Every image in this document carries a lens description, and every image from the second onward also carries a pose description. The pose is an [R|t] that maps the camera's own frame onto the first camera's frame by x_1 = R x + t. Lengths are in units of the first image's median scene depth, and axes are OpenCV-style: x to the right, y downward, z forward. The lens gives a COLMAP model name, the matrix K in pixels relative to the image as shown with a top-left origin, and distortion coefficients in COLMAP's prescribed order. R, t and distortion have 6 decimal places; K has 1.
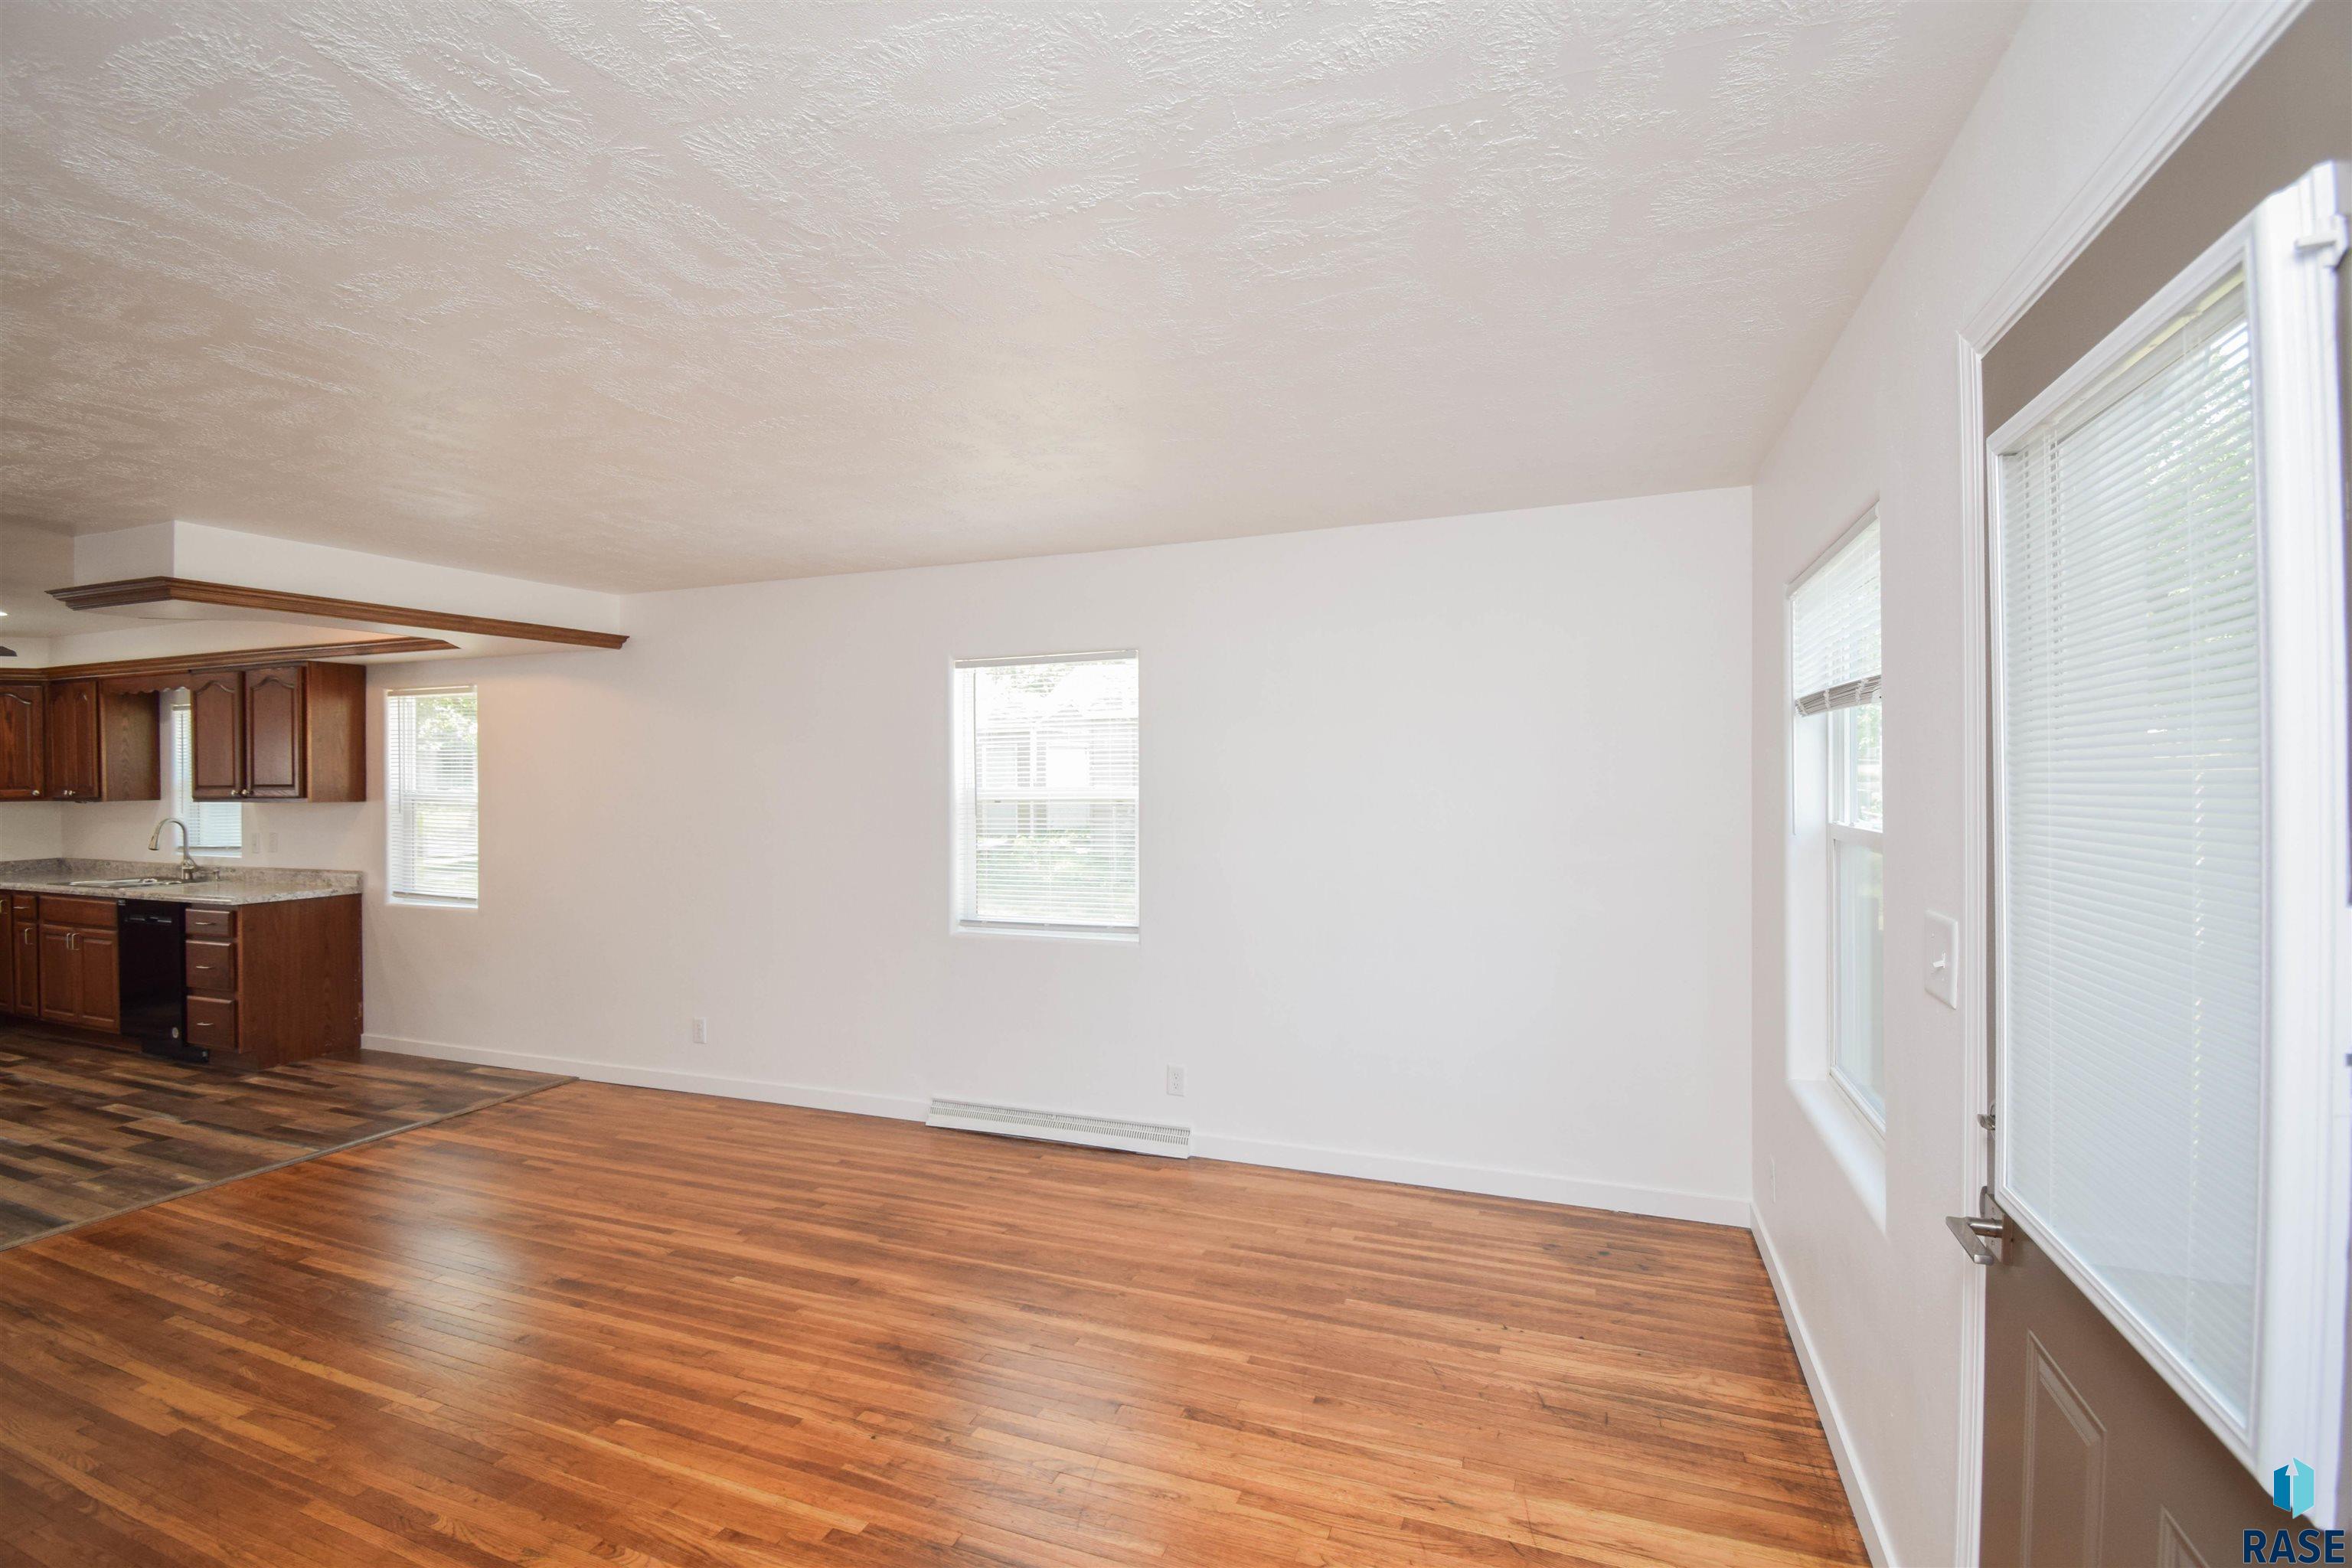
lens RADIAL K [[1056.9, 0, 1176.0], [0, 1056.9, 784.0], [0, 0, 1]] dist [0.020059, -0.022510]
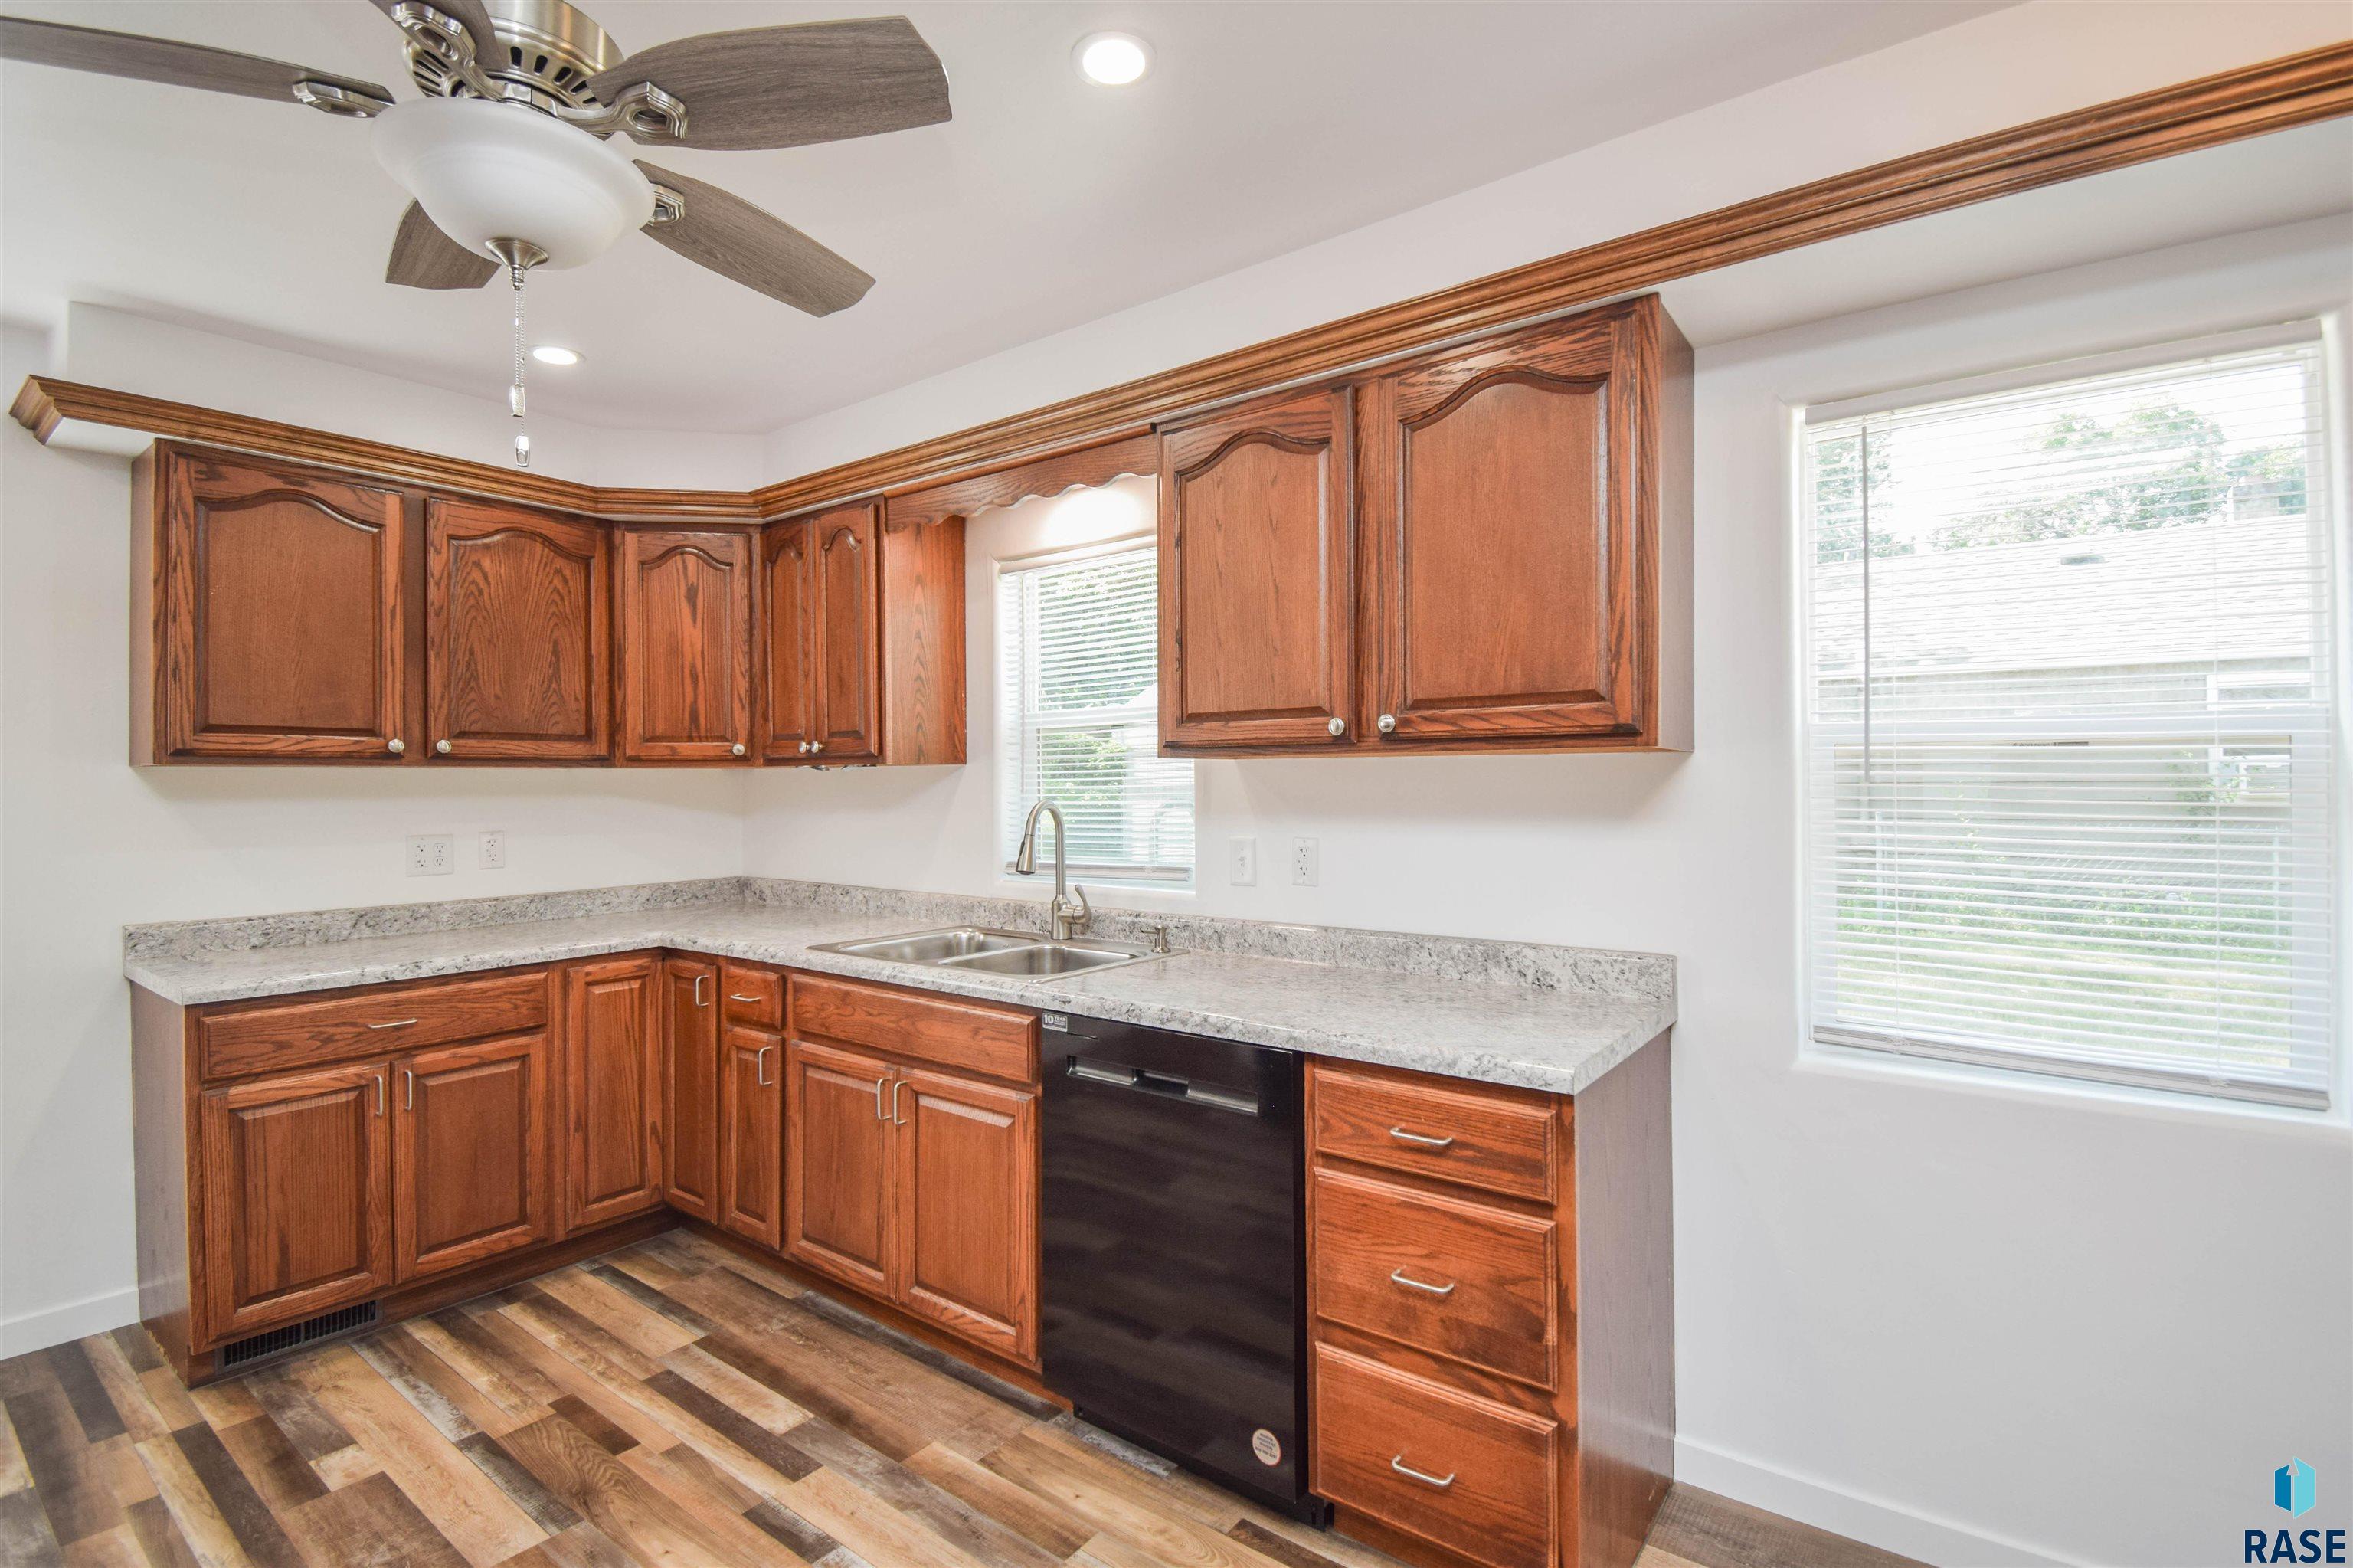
lens RADIAL K [[1078.2, 0, 1176.5], [0, 1078.2, 784.0], [0, 0, 1]] dist [0.021810, -0.024470]
pose [[0.961924, -0.002014, -0.273309, -0.802180], [0.002613, 0.999995, 0.001826, 0.025845], [0.273304, -0.002471, 0.961925, 0.607461]]
